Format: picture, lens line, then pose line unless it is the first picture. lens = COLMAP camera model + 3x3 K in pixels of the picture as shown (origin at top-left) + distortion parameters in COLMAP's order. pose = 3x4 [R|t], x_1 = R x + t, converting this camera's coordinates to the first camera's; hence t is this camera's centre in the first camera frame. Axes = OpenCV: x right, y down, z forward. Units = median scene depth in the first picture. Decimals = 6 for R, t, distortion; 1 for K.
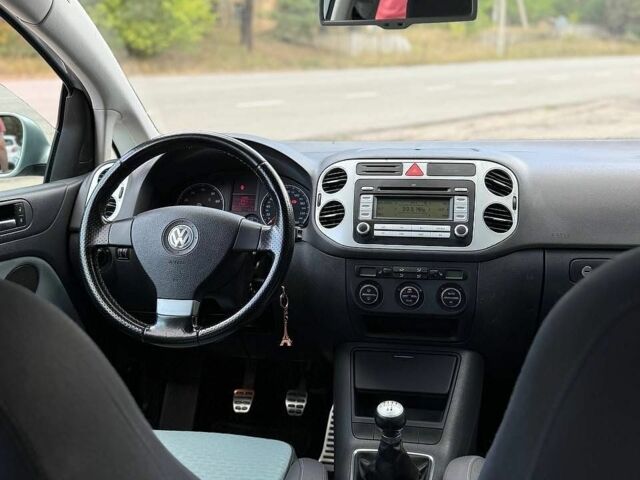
lens RADIAL K [[694.4, 0, 320.0], [0, 694.4, 240.0], [0, 0, 1]] dist [0.203245, -0.534648]
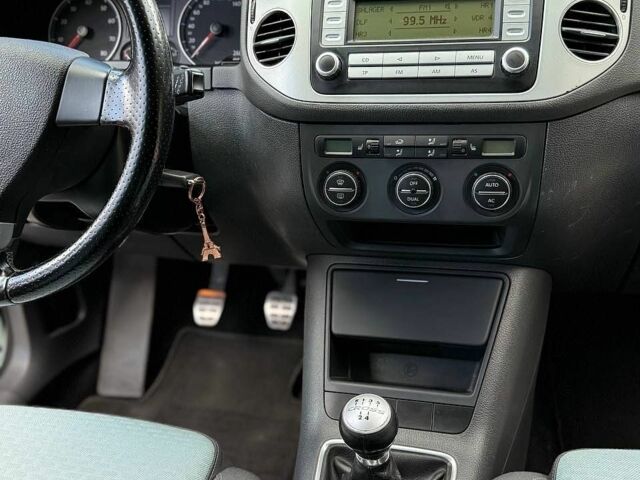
lens RADIAL K [[694.4, 0, 320.0], [0, 694.4, 240.0], [0, 0, 1]] dist [0.203245, -0.534648]
pose [[0.994745, -0.021506, -0.100103, 0.107543], [0.046478, 0.966000, 0.254332, -0.023729], [0.091230, -0.257648, 0.961922, 0.452510]]
